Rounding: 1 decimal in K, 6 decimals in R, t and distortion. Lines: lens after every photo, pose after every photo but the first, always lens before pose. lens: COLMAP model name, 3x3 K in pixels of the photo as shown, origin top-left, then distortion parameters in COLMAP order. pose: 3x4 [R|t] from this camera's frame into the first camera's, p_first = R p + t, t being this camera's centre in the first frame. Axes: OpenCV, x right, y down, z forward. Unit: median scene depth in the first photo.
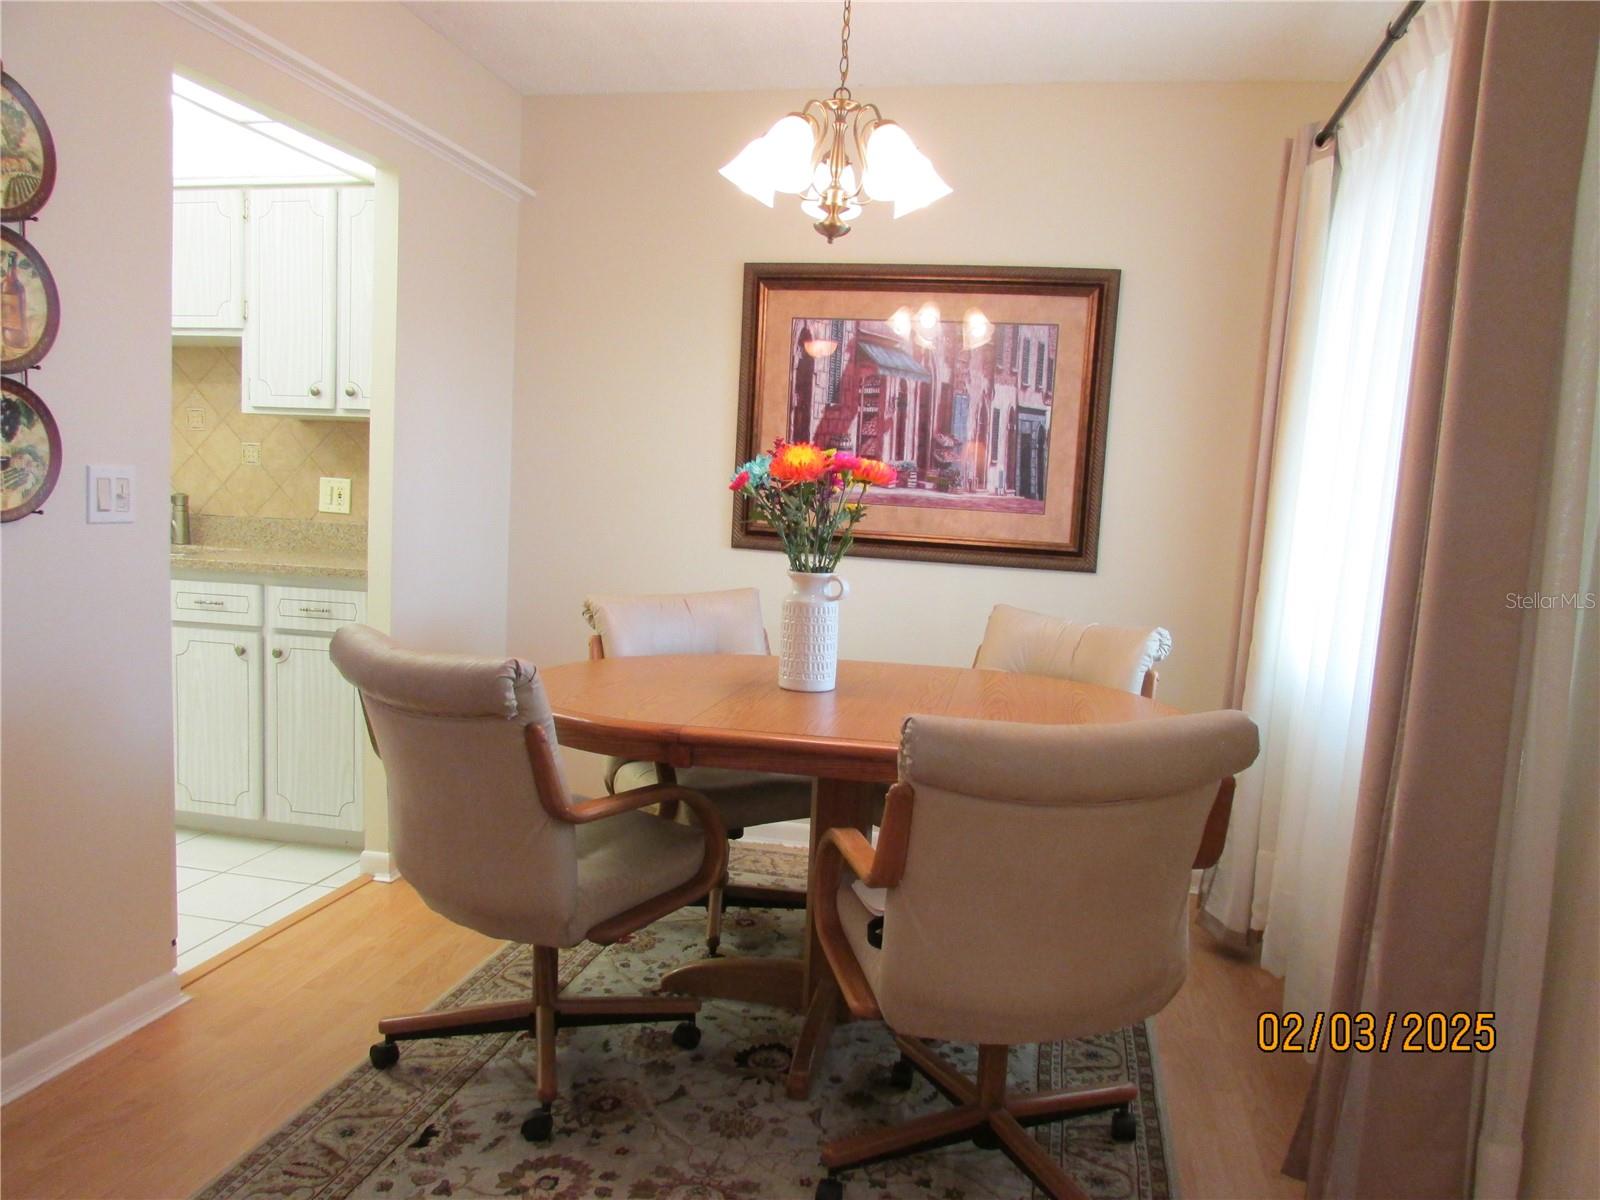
lens RADIAL K [[1152.9, 0, 800.0], [0, 1152.9, 600.0], [0, 0, 1]] dist [-0.008326, -0.023720]
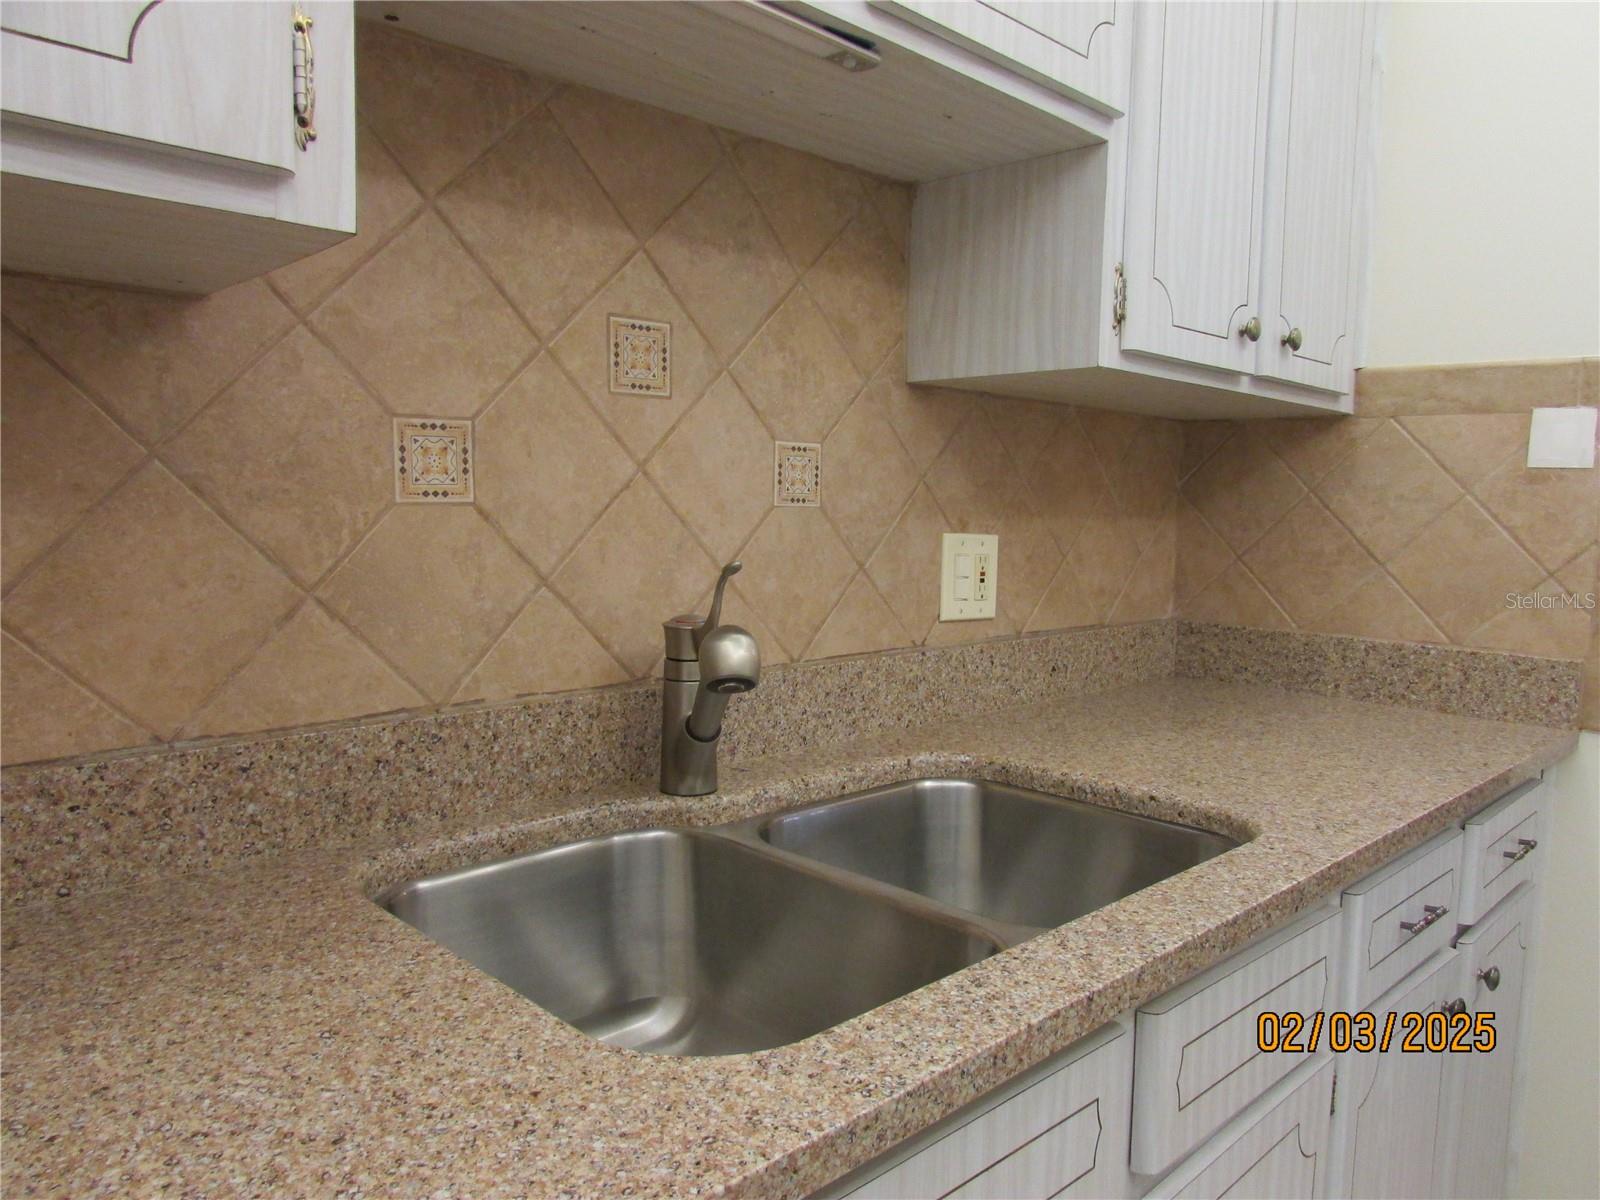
lens RADIAL K [[1152.9, 0, 800.0], [0, 1152.9, 600.0], [0, 0, 1]] dist [-0.008326, -0.023720]
pose [[0.536093, -0.107157, 0.837330, -0.767982], [0.083131, 0.993791, 0.073956, -0.116457], [-0.840055, 0.029961, 0.541673, 0.821848]]
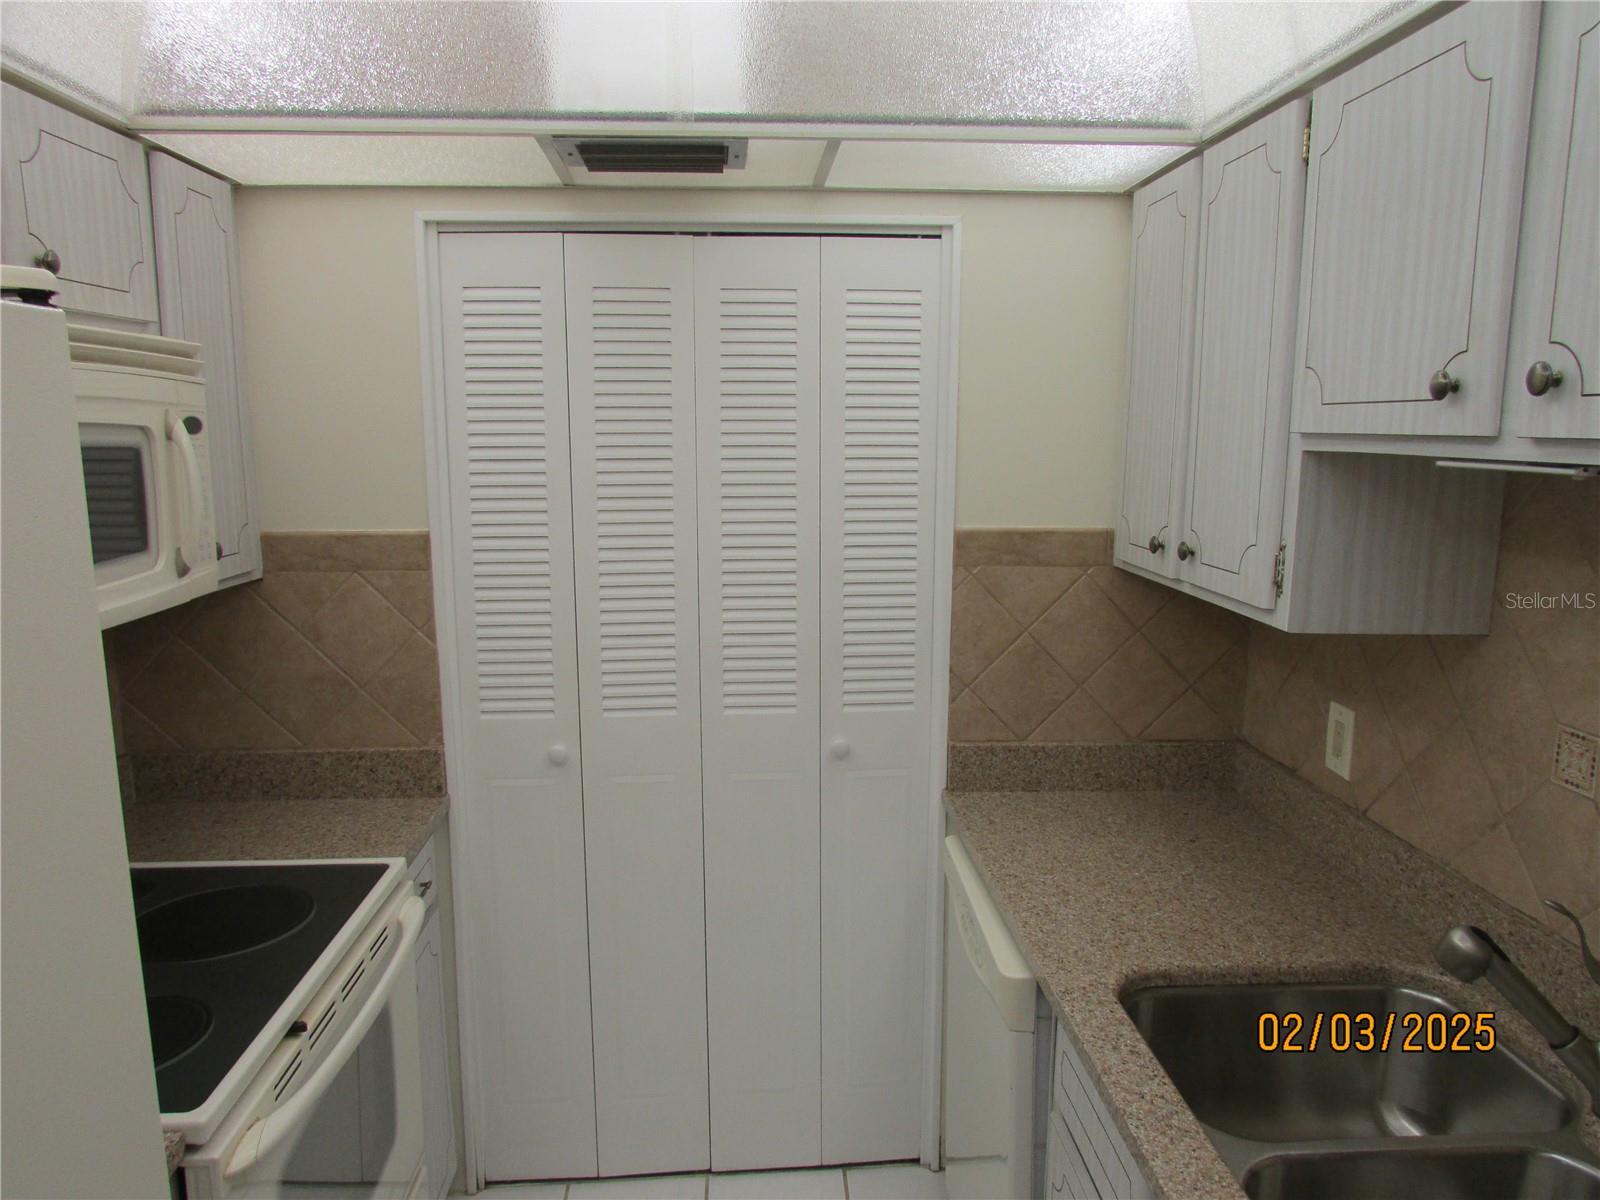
lens RADIAL K [[1152.9, 0, 800.0], [0, 1152.9, 600.0], [0, 0, 1]] dist [-0.008326, -0.023720]
pose [[0.285405, 0.114439, -0.951550, -0.330751], [-0.086423, 0.991874, 0.093367, -0.196519], [0.954502, 0.055589, 0.292976, 0.696999]]
